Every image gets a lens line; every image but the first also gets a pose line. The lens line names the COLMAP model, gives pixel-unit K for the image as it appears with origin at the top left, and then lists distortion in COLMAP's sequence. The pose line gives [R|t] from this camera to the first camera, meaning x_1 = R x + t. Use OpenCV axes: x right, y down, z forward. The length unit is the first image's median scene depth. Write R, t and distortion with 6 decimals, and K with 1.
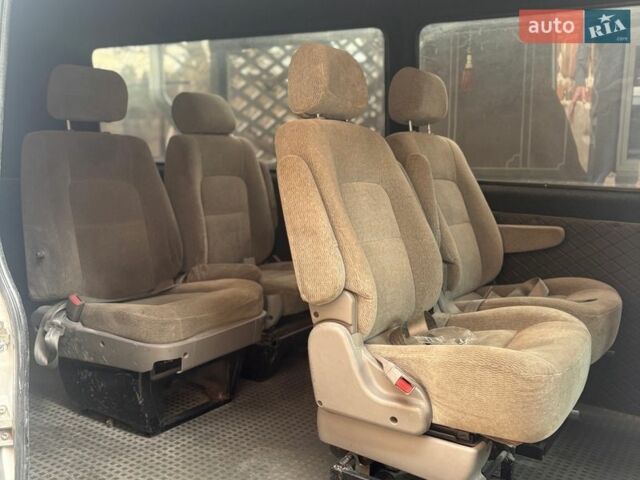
lens RADIAL K [[640.4, 0, 311.7], [0, 640.4, 242.5], [0, 0, 1]] dist [0.127695, -0.281973]
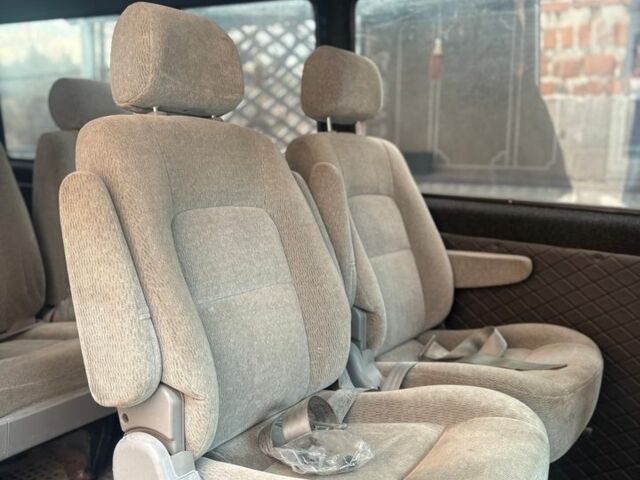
lens RADIAL K [[640.4, 0, 311.7], [0, 640.4, 242.5], [0, 0, 1]] dist [0.127695, -0.281973]
pose [[0.999969, 0.007448, 0.002650, 0.144623], [-0.007480, 0.999896, 0.012321, -0.055735], [-0.002558, -0.012341, 0.999921, 0.264229]]
